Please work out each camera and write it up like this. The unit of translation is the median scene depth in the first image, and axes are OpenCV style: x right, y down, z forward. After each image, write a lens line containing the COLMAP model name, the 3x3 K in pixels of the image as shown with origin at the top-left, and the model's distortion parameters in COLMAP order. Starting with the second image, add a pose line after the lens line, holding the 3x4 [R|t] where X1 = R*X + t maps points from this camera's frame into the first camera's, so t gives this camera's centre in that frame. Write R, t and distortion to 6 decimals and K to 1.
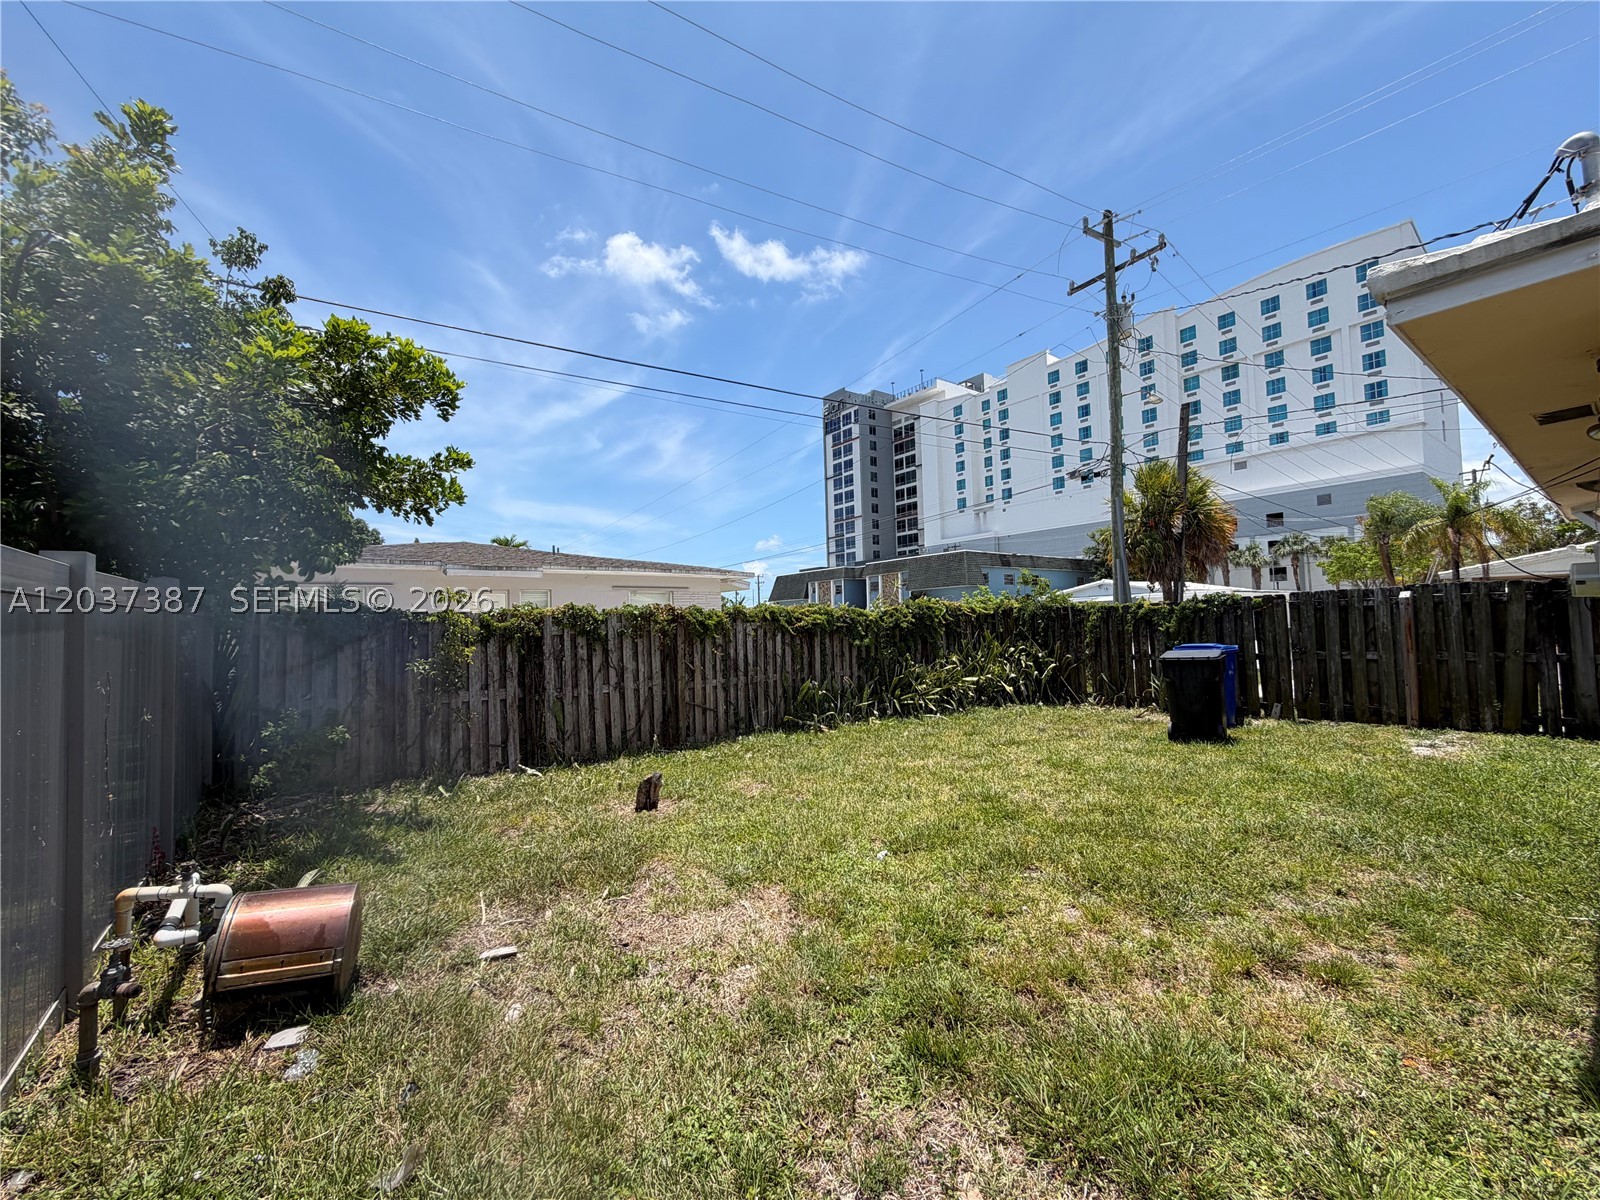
lens RADIAL K [[648.3, 0, 798.1], [0, 648.3, 620.6], [0, 0, 1]] dist [0.000033, -0.000098]
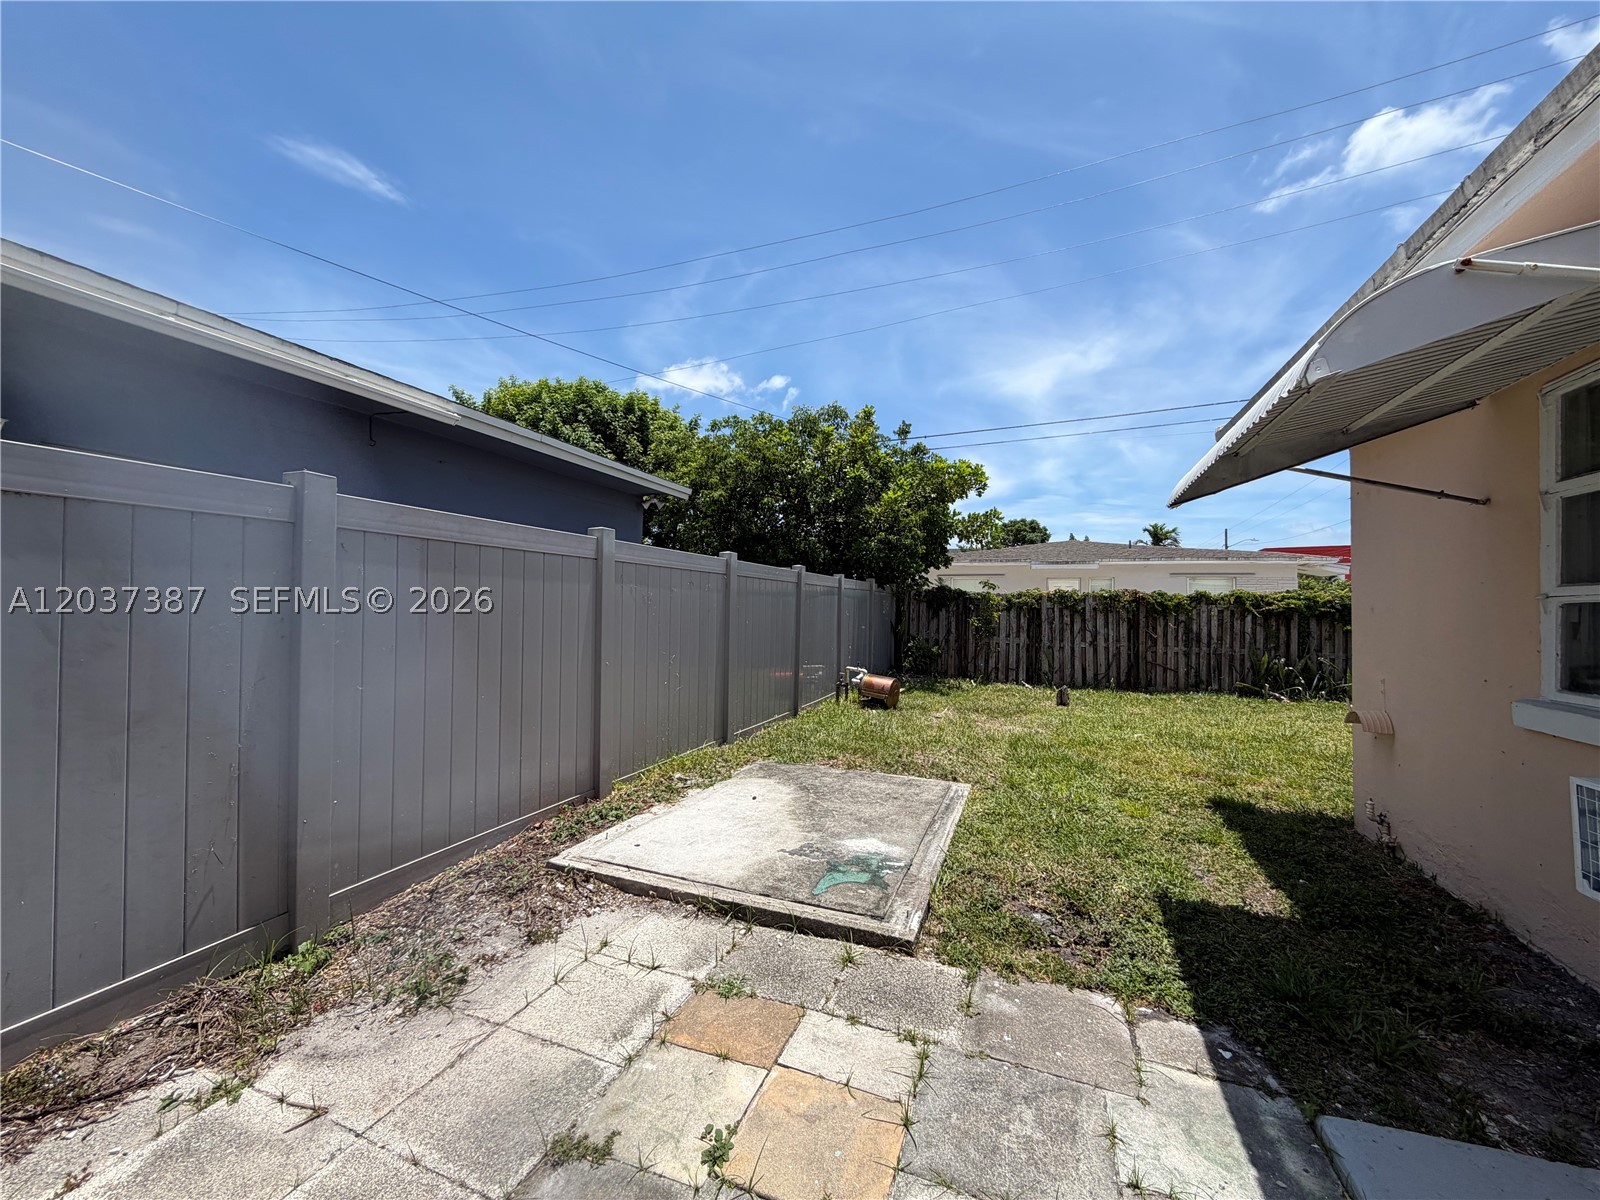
lens RADIAL K [[637.9, 0, 800.0], [0, 637.9, 600.0], [0, 0, 1]] dist [-0.000242, -0.000146]
pose [[0.555976, 0.023294, -0.830872, 0.570147], [-0.026523, 0.999595, 0.010276, 0.002328], [0.830775, 0.016324, 0.556368, -0.388755]]
